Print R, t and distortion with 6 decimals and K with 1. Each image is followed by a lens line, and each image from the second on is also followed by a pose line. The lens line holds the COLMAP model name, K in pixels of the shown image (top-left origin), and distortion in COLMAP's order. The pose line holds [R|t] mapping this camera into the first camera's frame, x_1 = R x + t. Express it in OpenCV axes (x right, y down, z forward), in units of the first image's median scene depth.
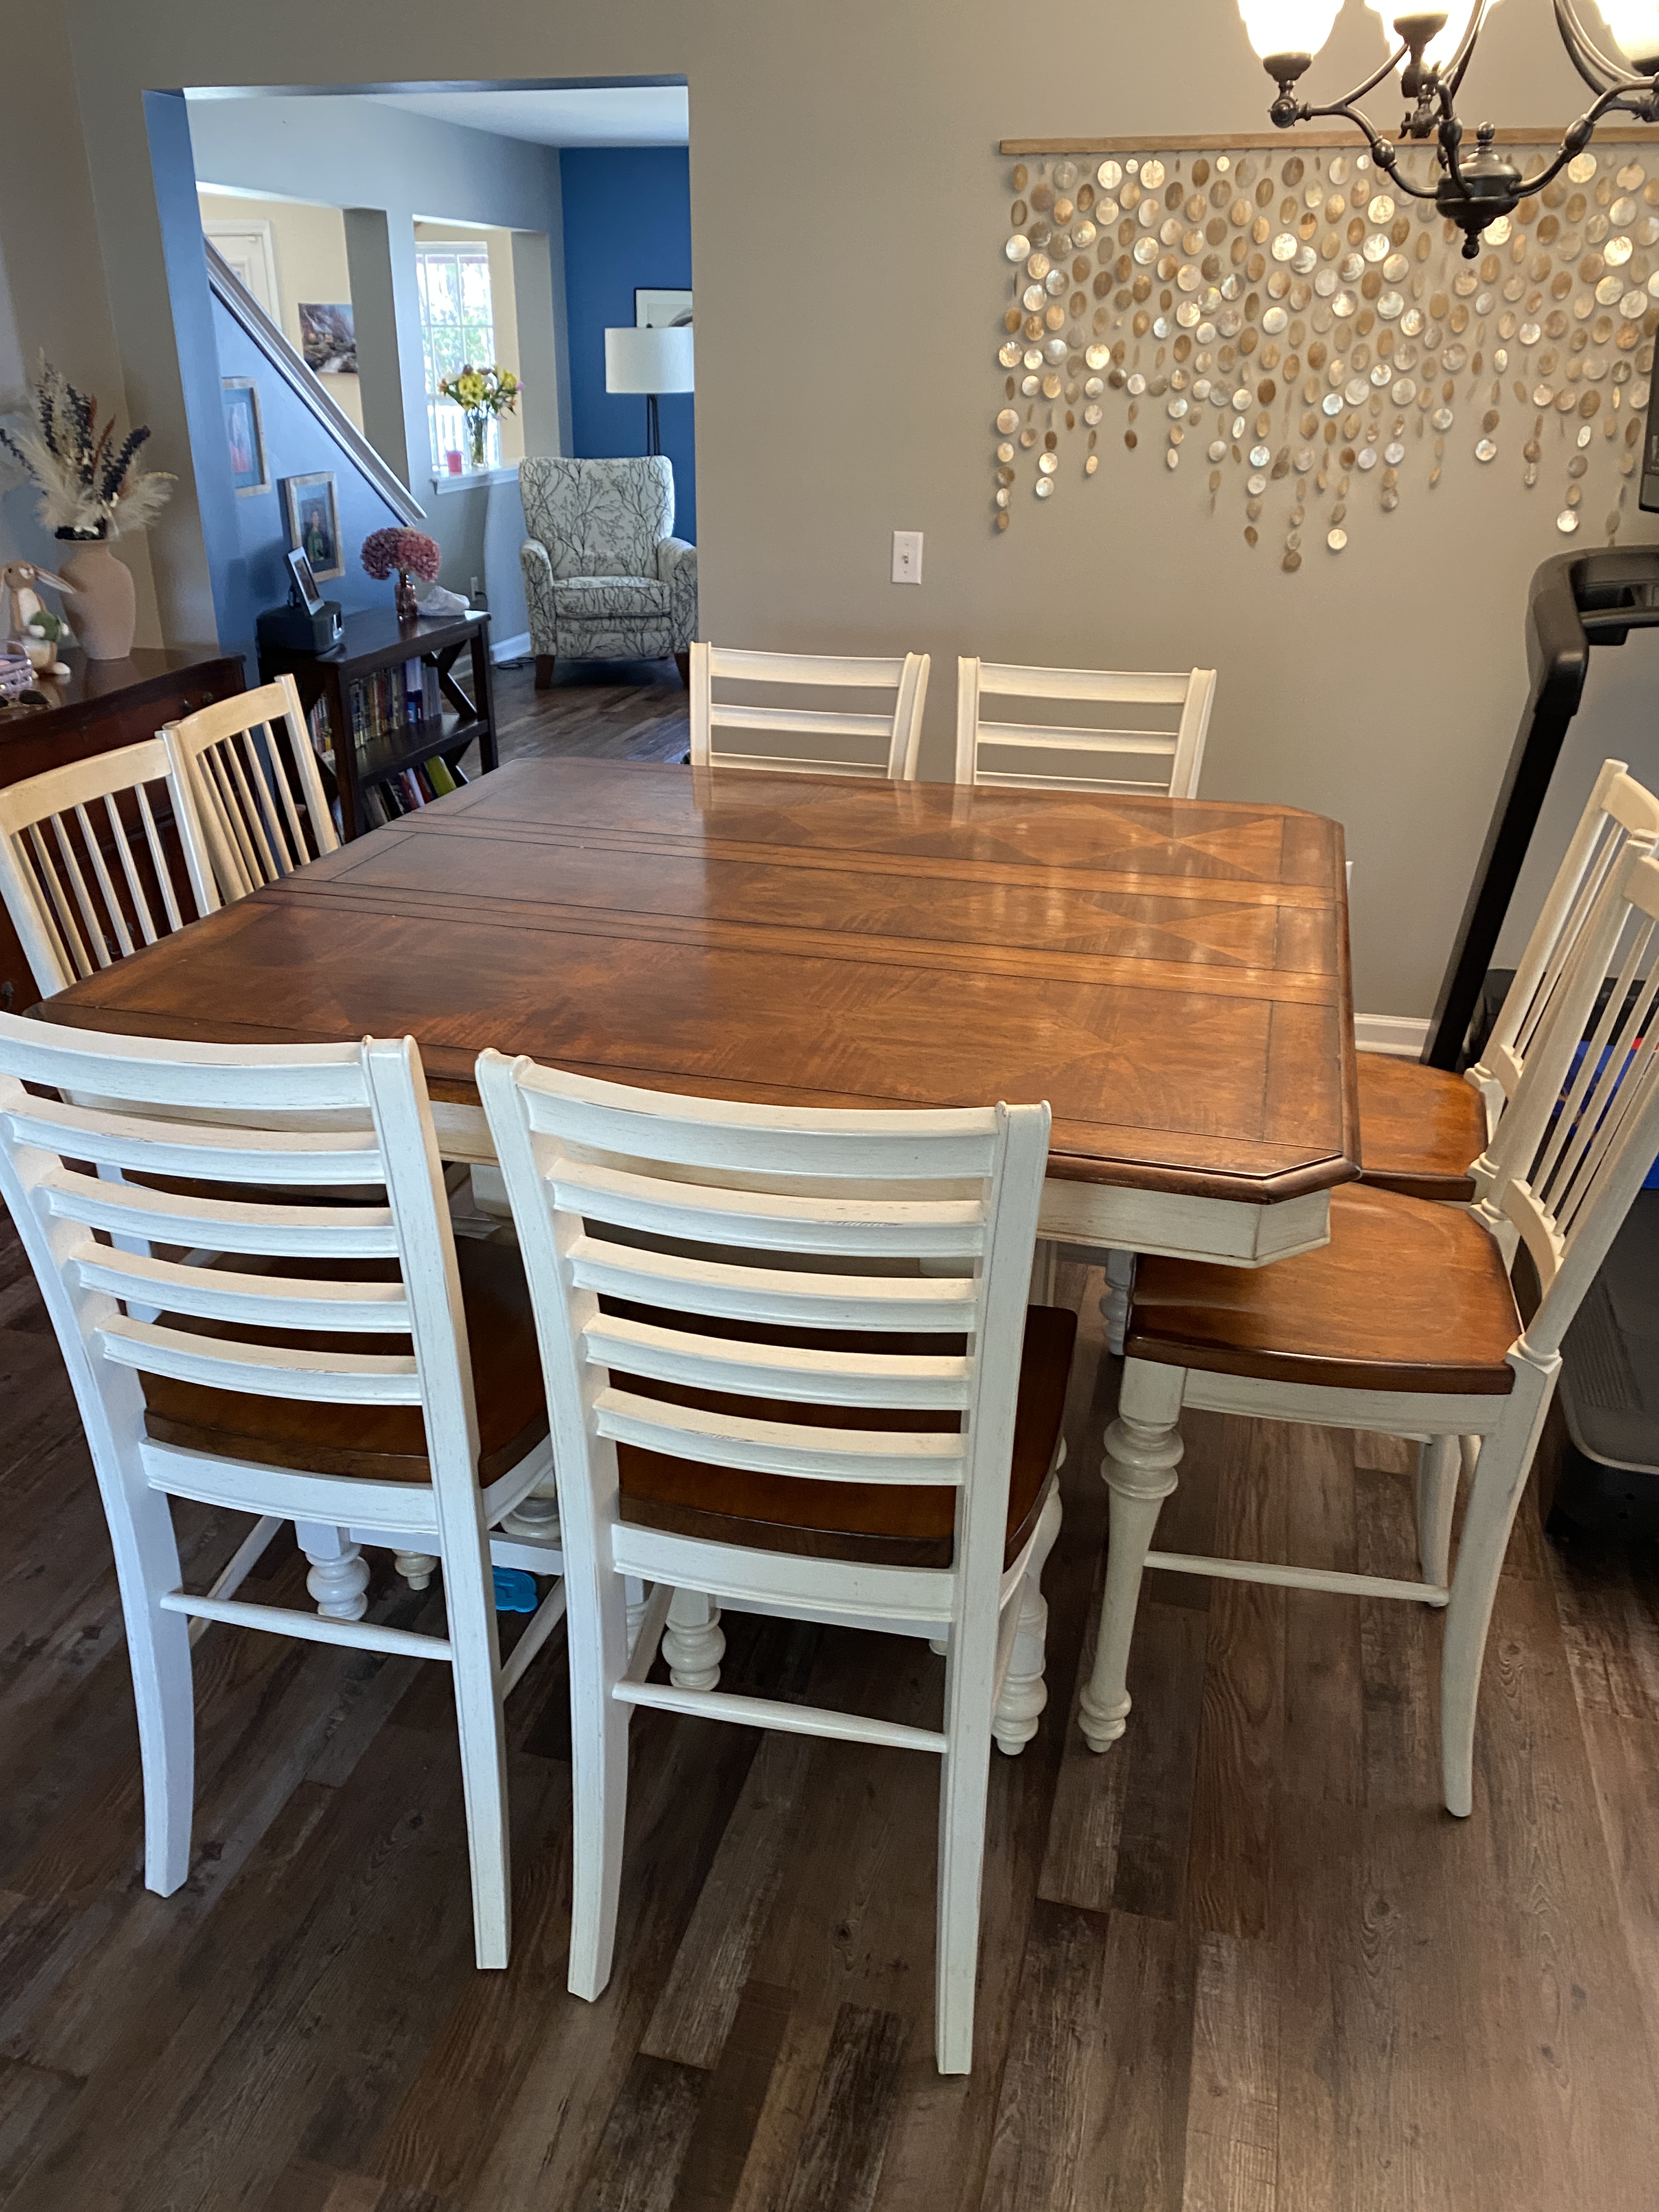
lens RADIAL K [[1686.6, 0, 843.5], [0, 1686.6, 1109.4], [0, 0, 1]] dist [-0.003764, 0.006364]
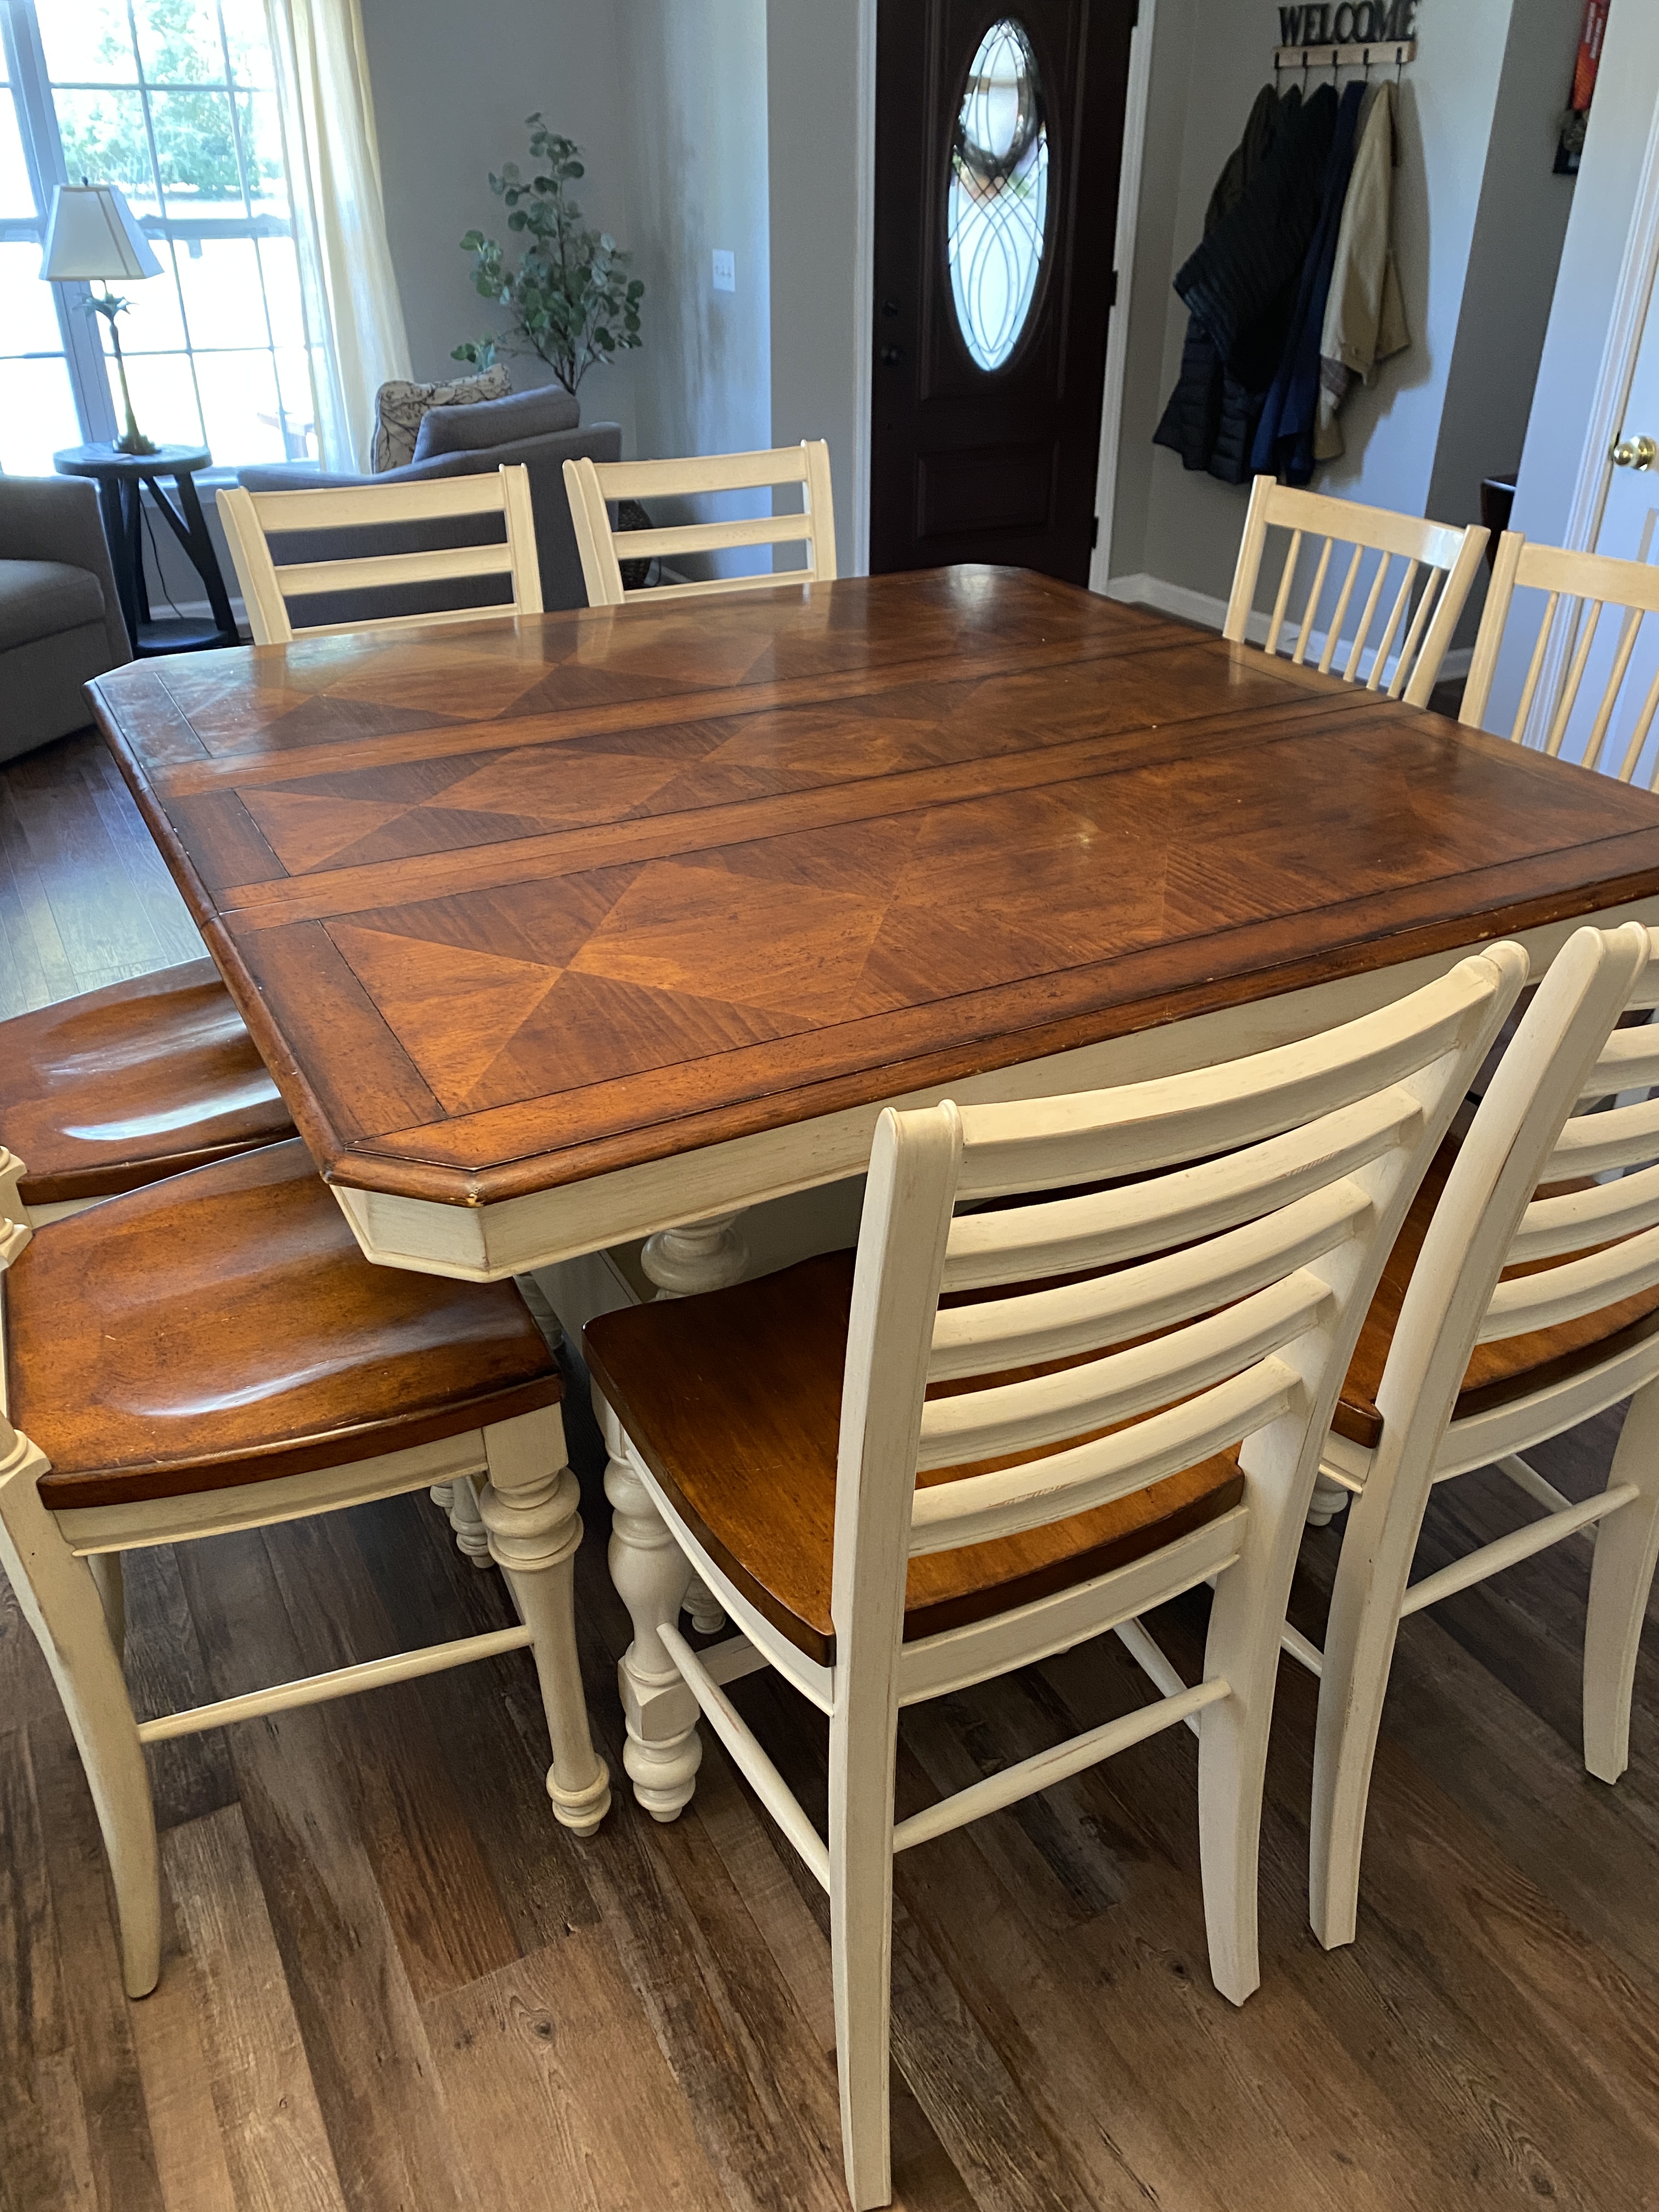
lens RADIAL K [[1686.6, 0, 843.5], [0, 1686.6, 1109.4], [0, 0, 1]] dist [-0.003764, 0.006364]
pose [[-0.740124, 0.313957, -0.594682, 0.372990], [-0.296066, 0.641875, 0.707348, -0.433596], [0.603789, 0.699591, -0.382115, 1.037493]]
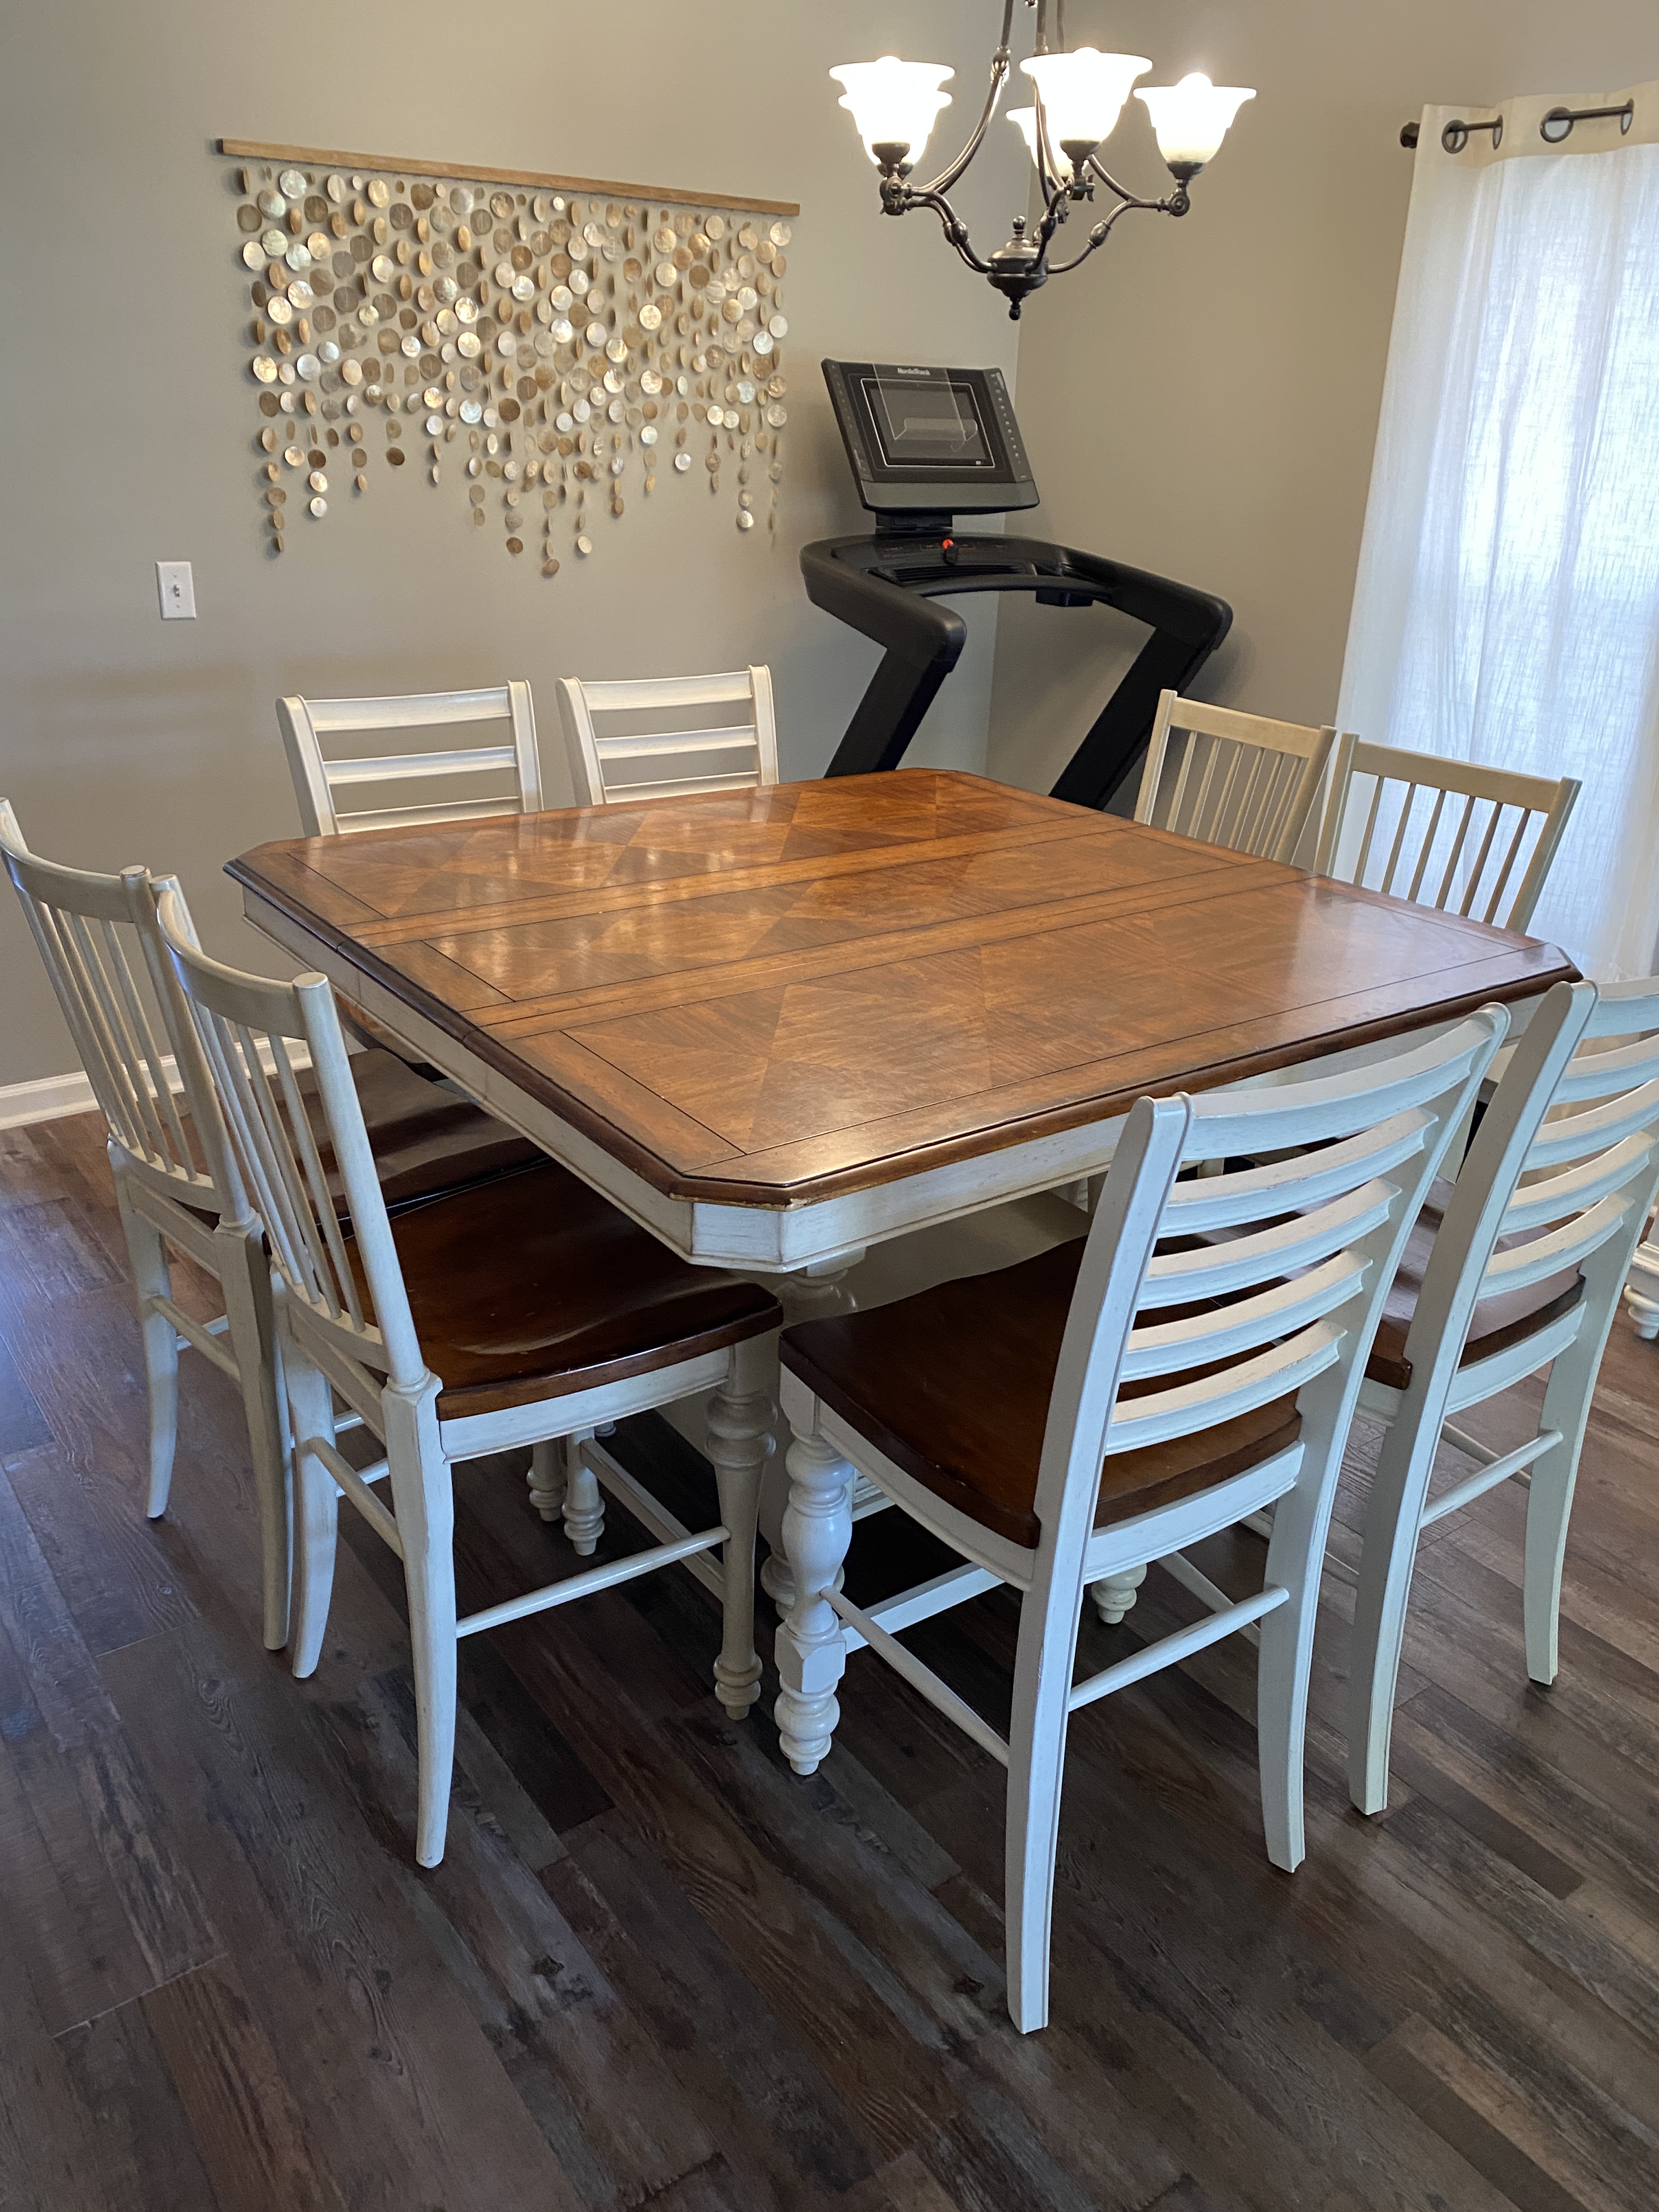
lens RADIAL K [[1663.7, 0, 829.5], [0, 1663.7, 1106.0], [0, 0, 1]] dist [-0.005459, 0.006283]
pose [[0.633936, -0.293182, 0.715660, -0.592995], [0.288257, 0.948254, 0.133128, -0.107866], [-0.717658, 0.121899, 0.685644, 0.225686]]
